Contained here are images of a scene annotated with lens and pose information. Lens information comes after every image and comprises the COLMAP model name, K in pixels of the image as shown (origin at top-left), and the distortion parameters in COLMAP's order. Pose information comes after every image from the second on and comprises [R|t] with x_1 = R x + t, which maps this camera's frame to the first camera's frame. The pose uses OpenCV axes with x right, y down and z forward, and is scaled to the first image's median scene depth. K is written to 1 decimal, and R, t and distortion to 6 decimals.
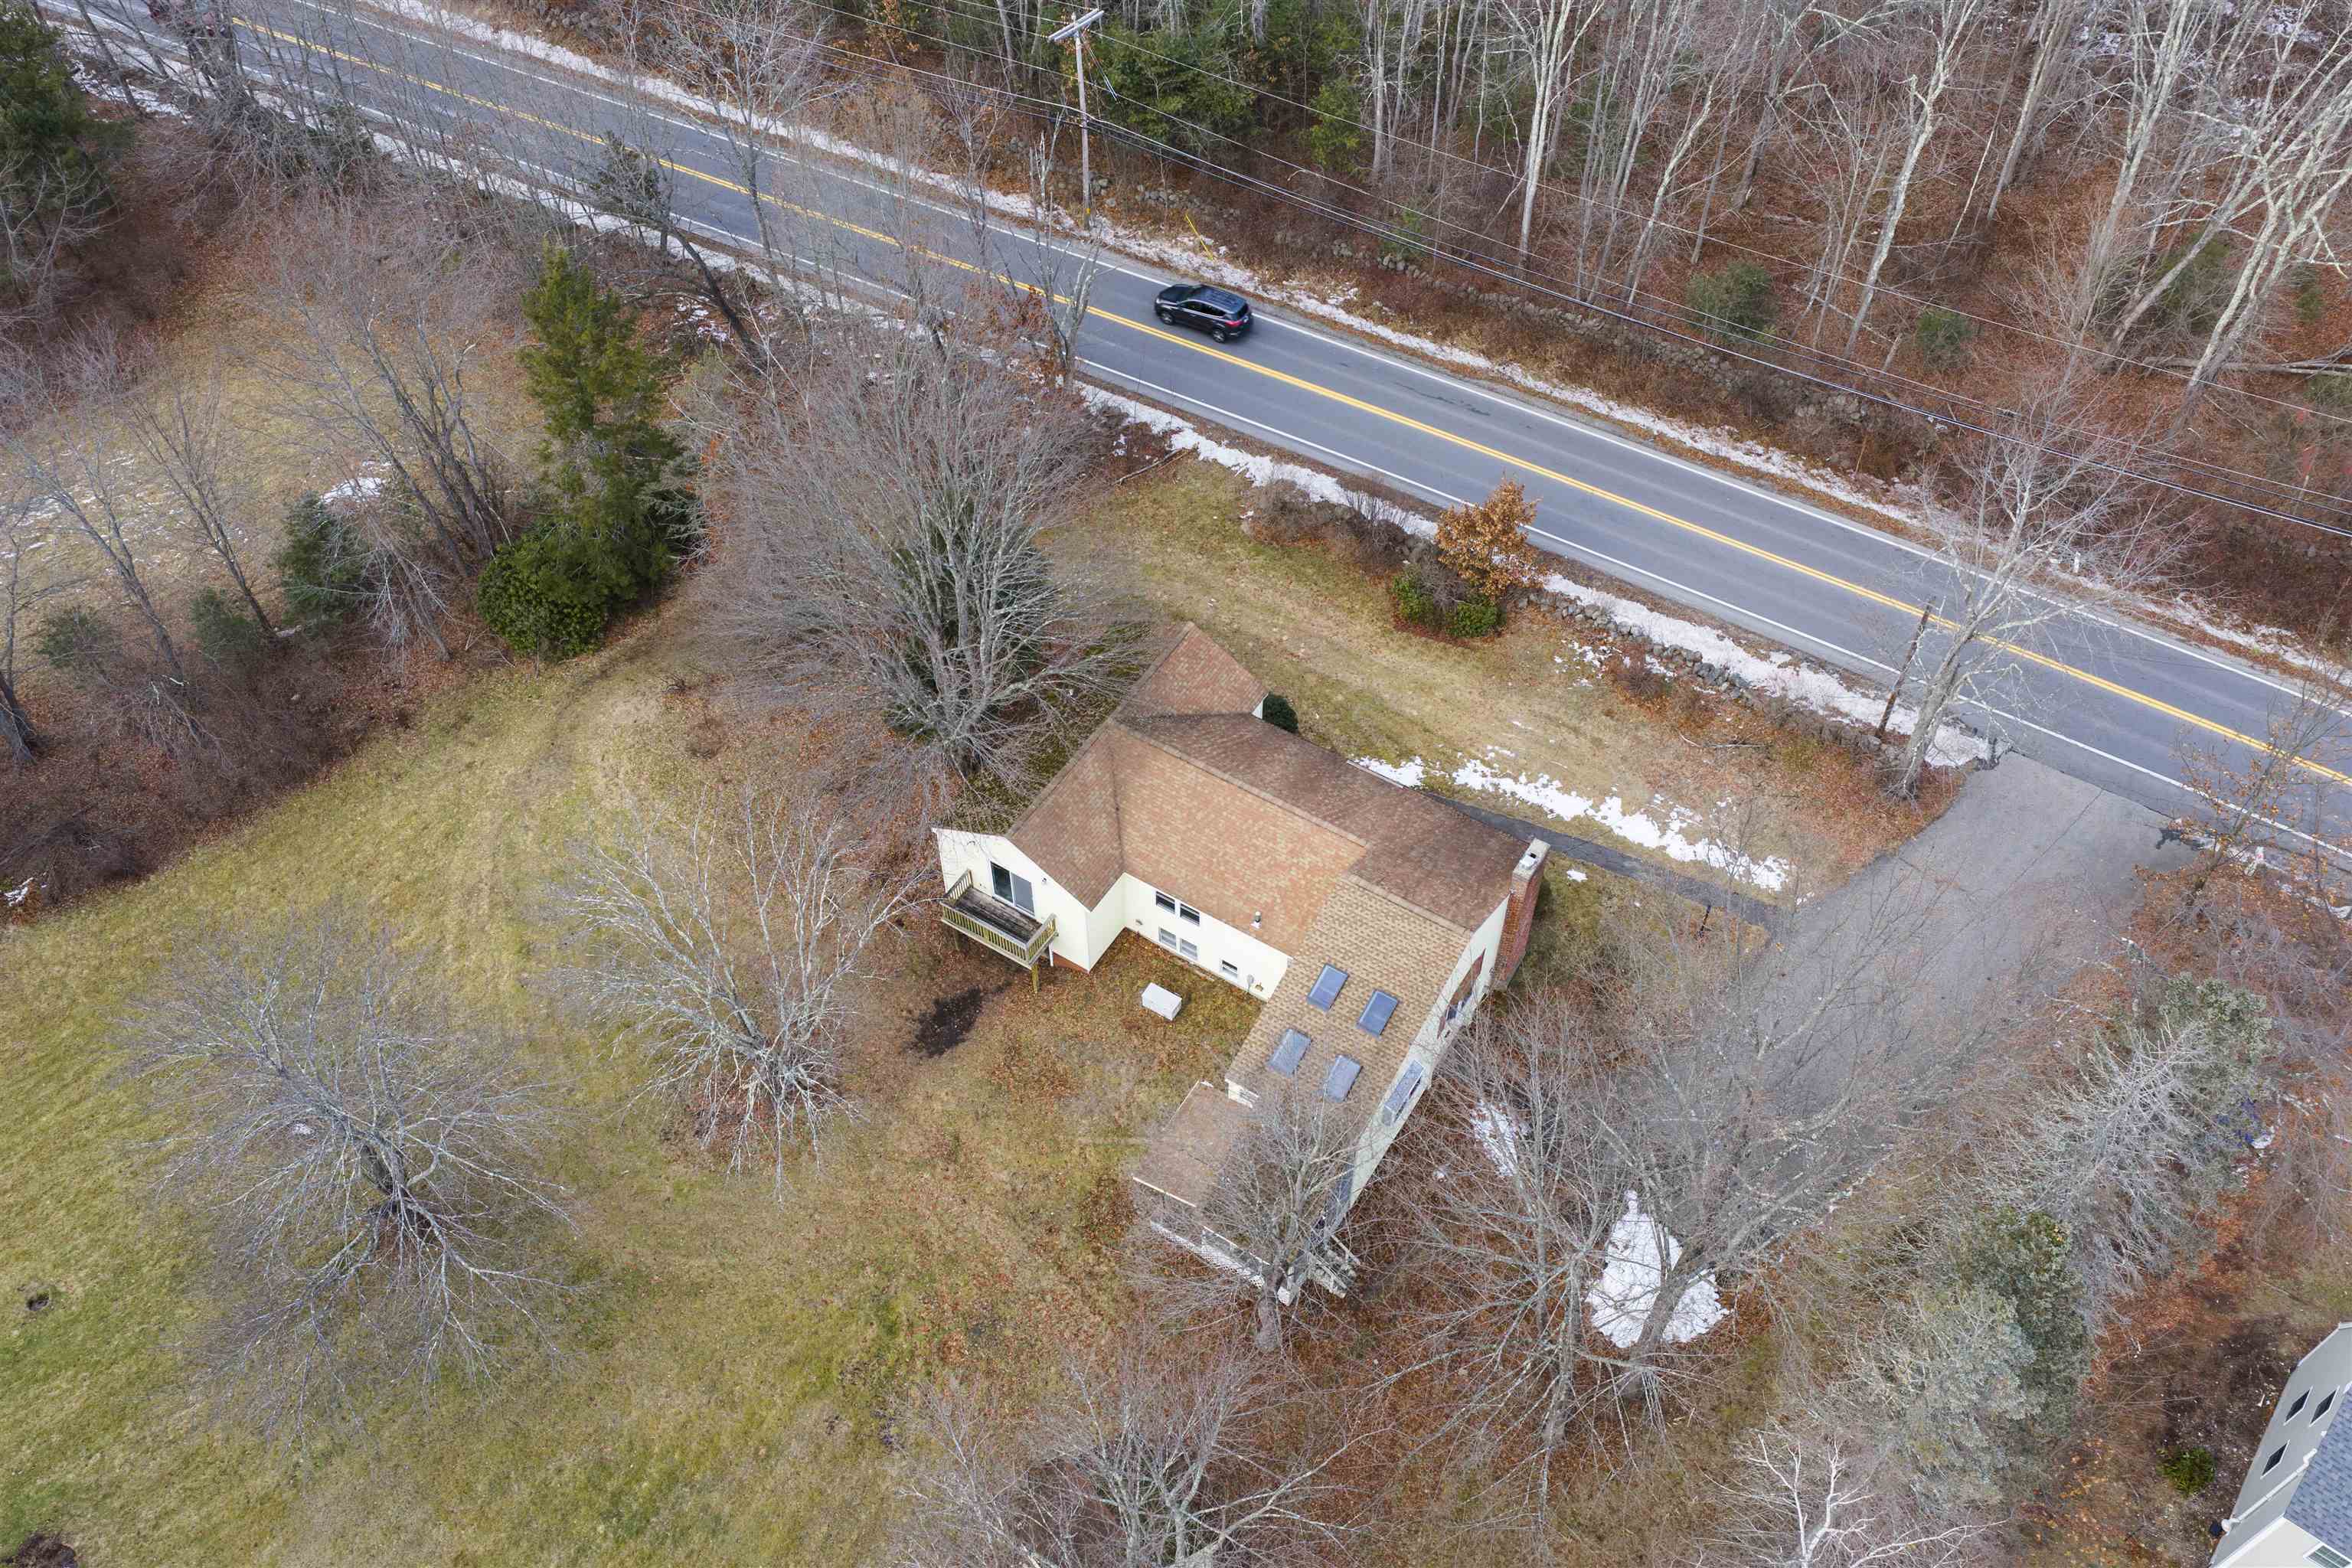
lens RADIAL K [[1939.1, 0, 1186.6], [0, 1939.1, 784.5], [0, 0, 1]] dist [0.033771, -0.048608]
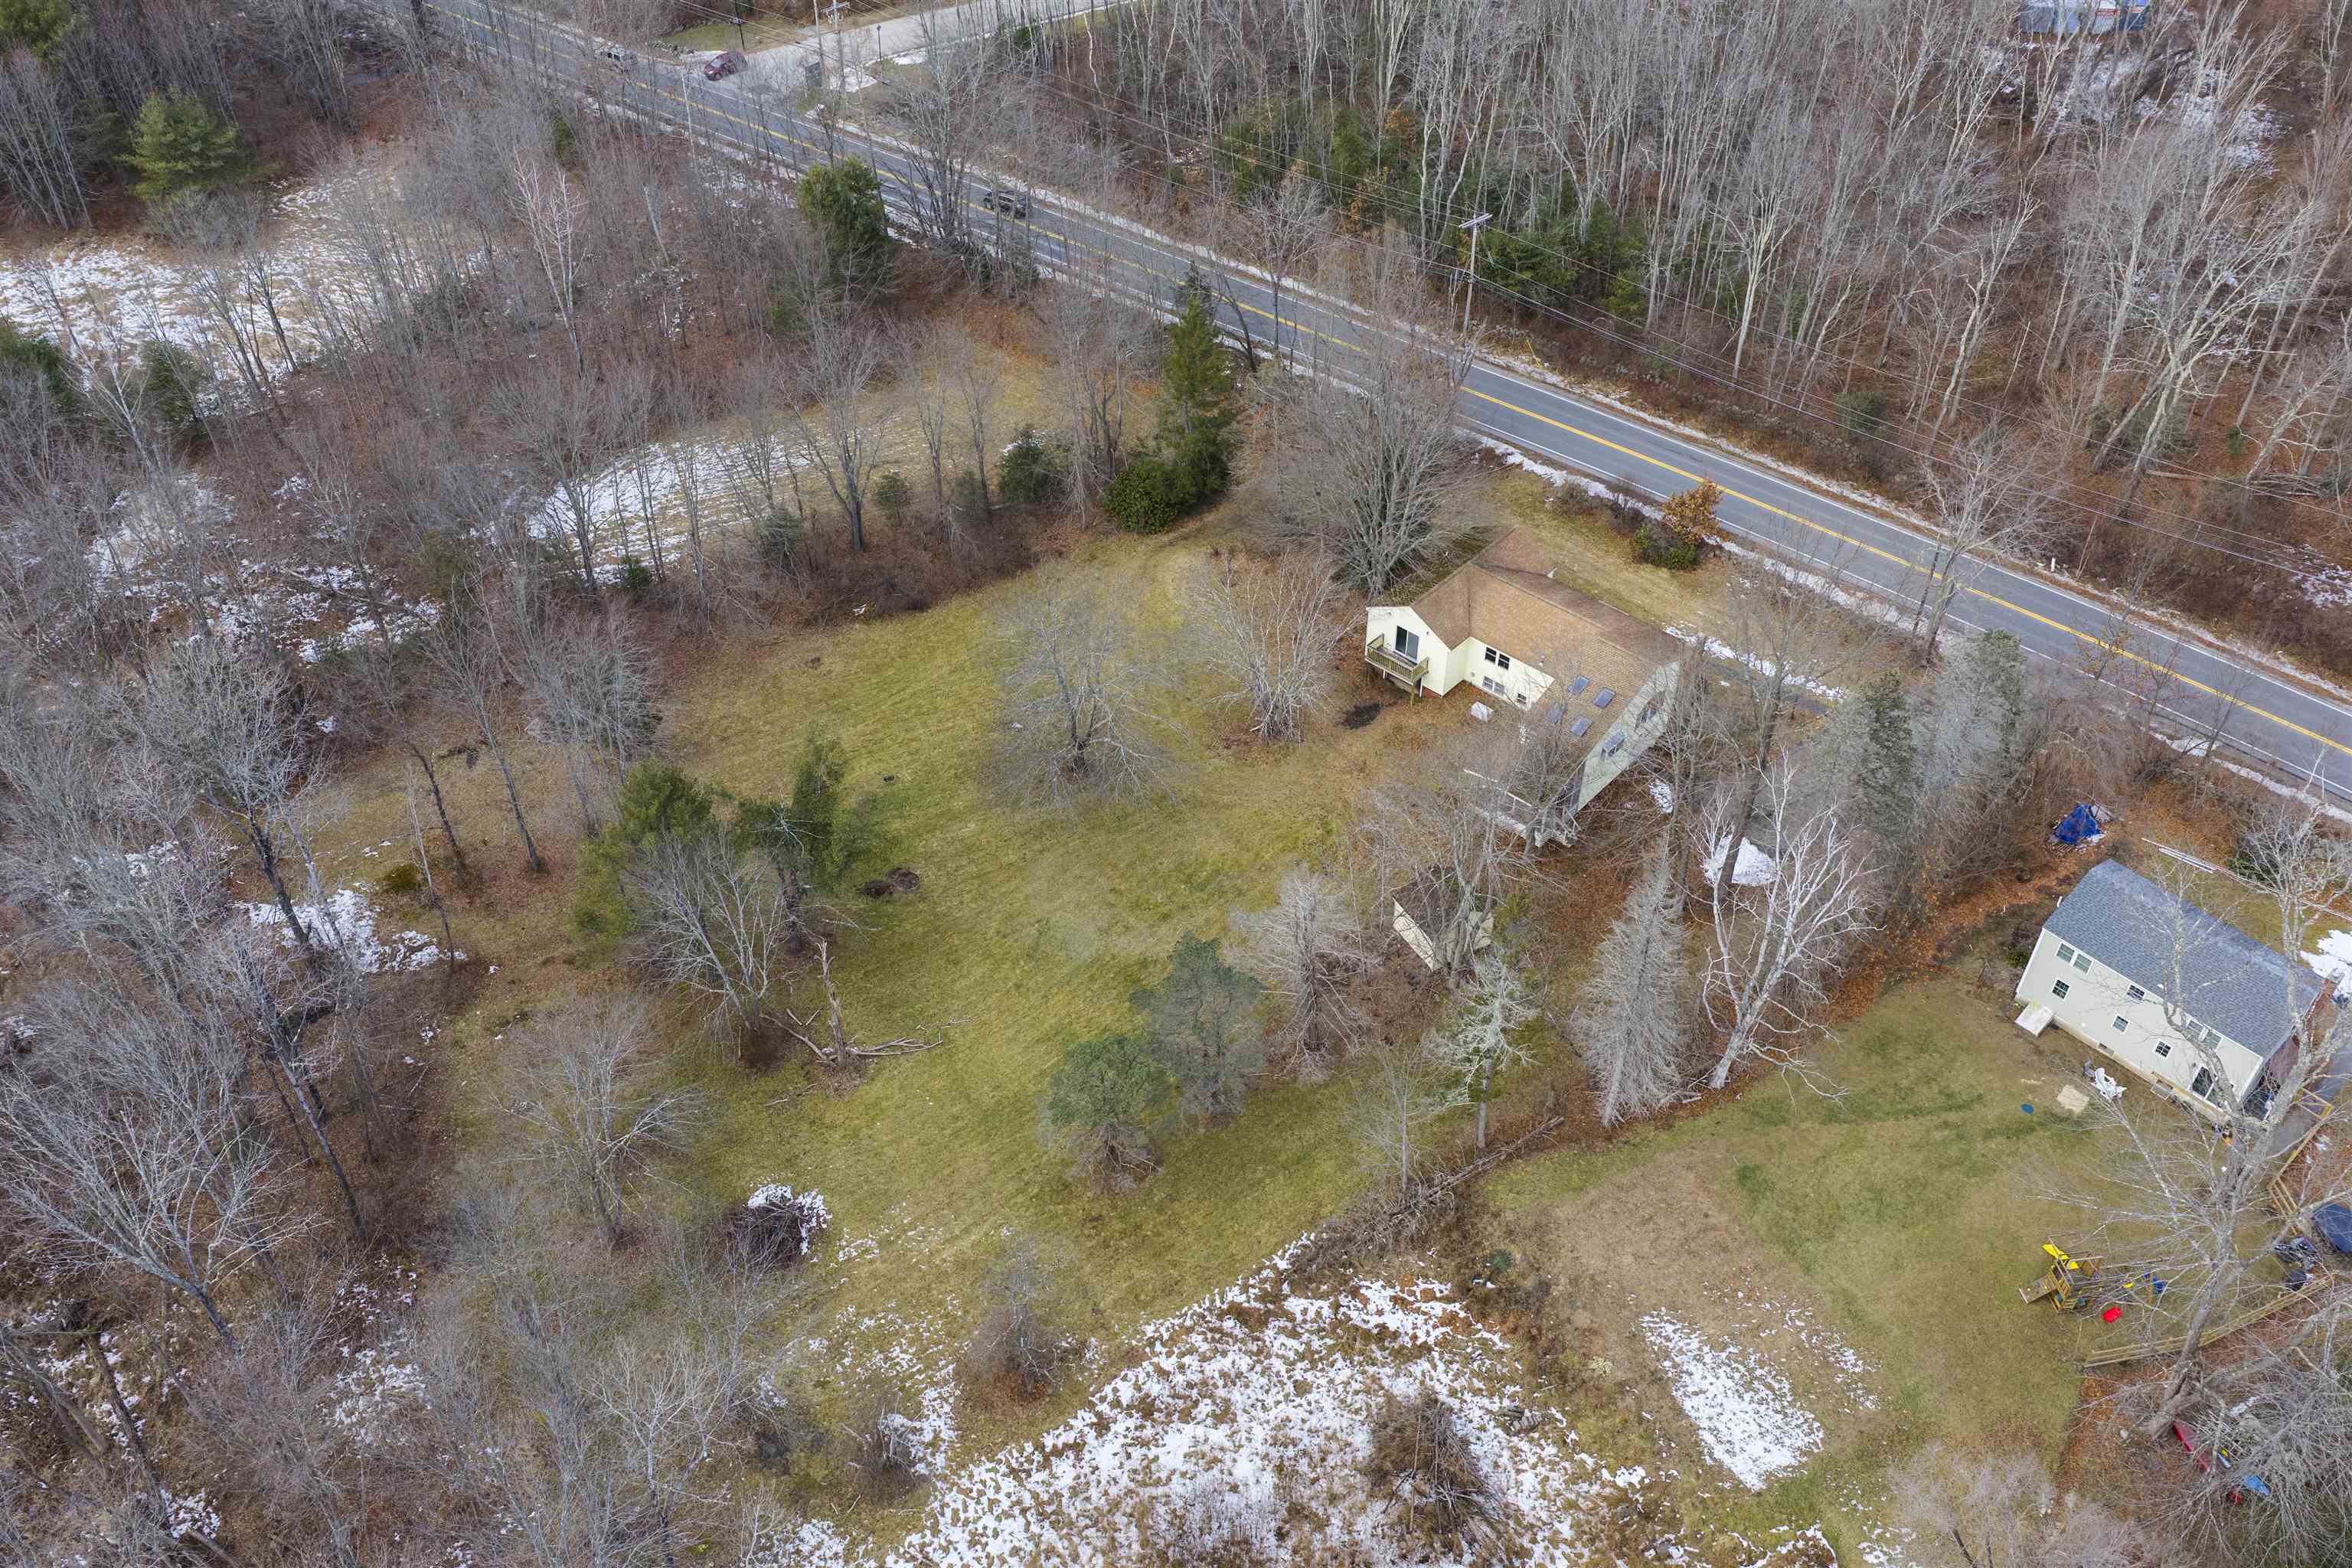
lens RADIAL K [[1939.1, 0, 1192.3], [0, 1939.1, 785.2], [0, 0, 1]] dist [0.033771, -0.048608]
pose [[0.986352, 0.111645, -0.121015, -0.045426], [-0.127643, 0.982767, -0.133701, 0.392501], [0.104002, 0.147323, 0.983605, -0.692813]]
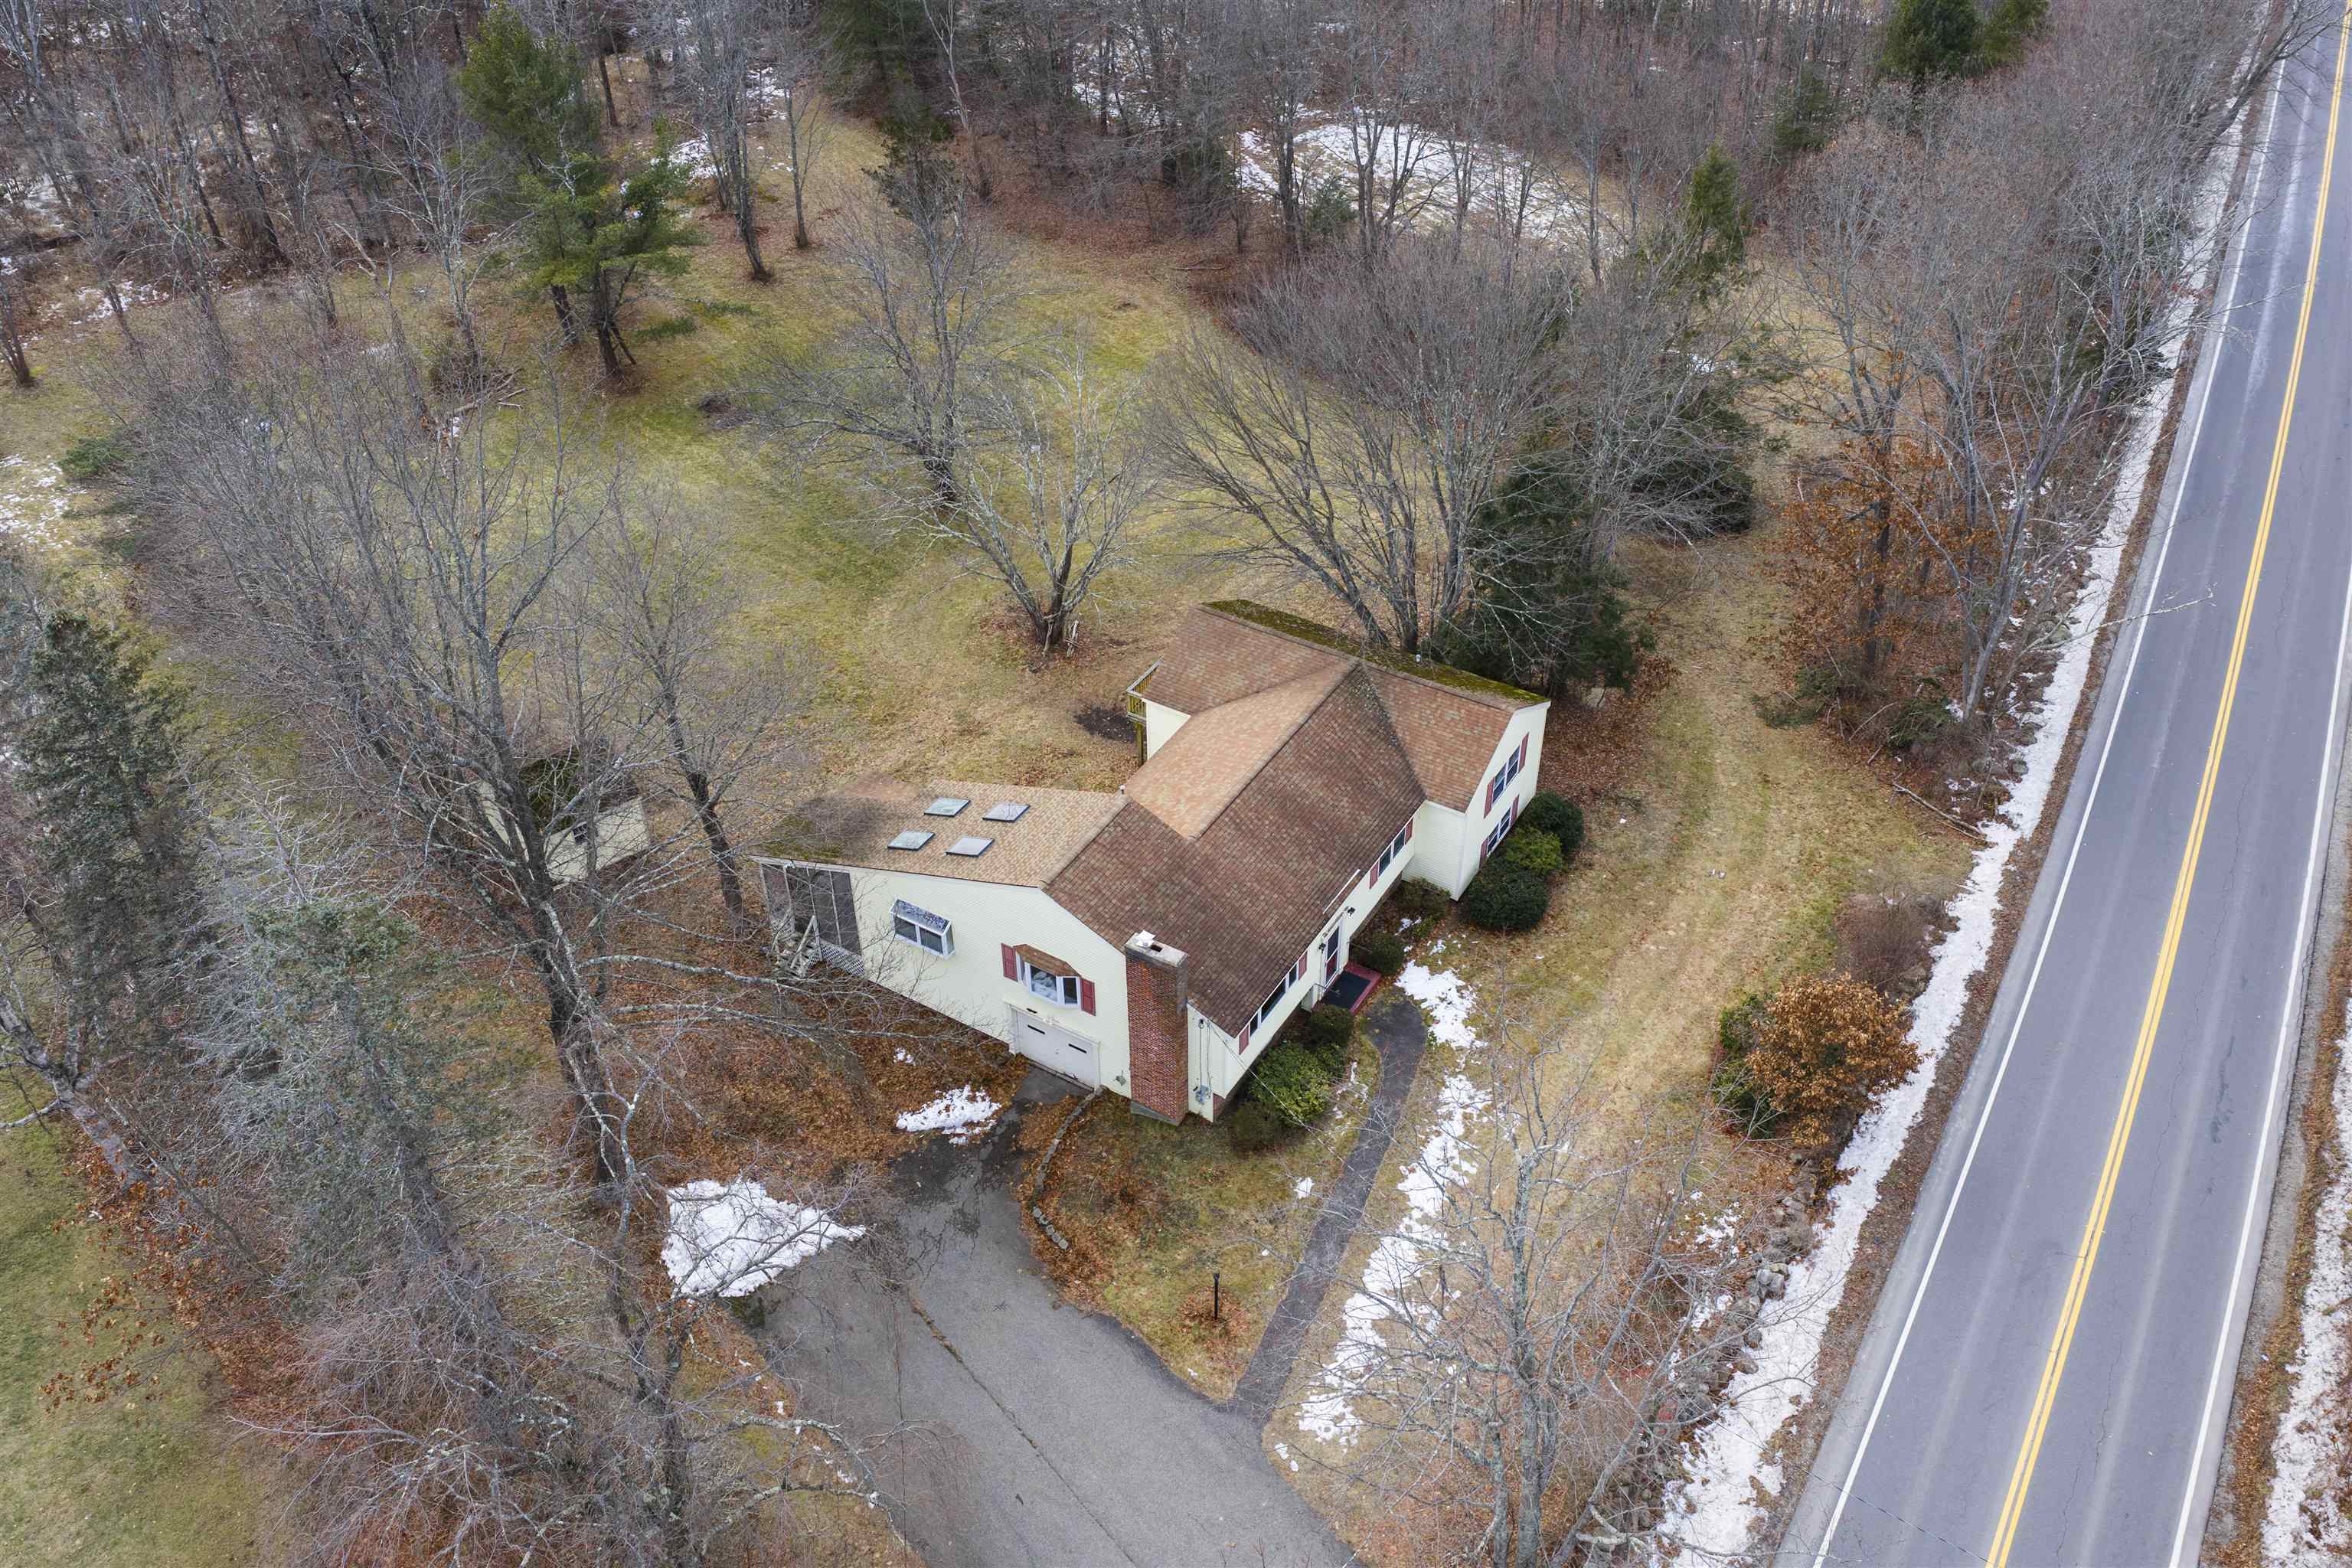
lens RADIAL K [[1939.1, 0, 1185.1], [0, 1939.1, 783.8], [0, 0, 1]] dist [0.033771, -0.048608]
pose [[0.017023, 0.630889, -0.775687, 0.620881], [-0.770285, 0.502898, 0.392117, -0.264177], [0.637473, 0.590824, 0.494525, 0.458447]]
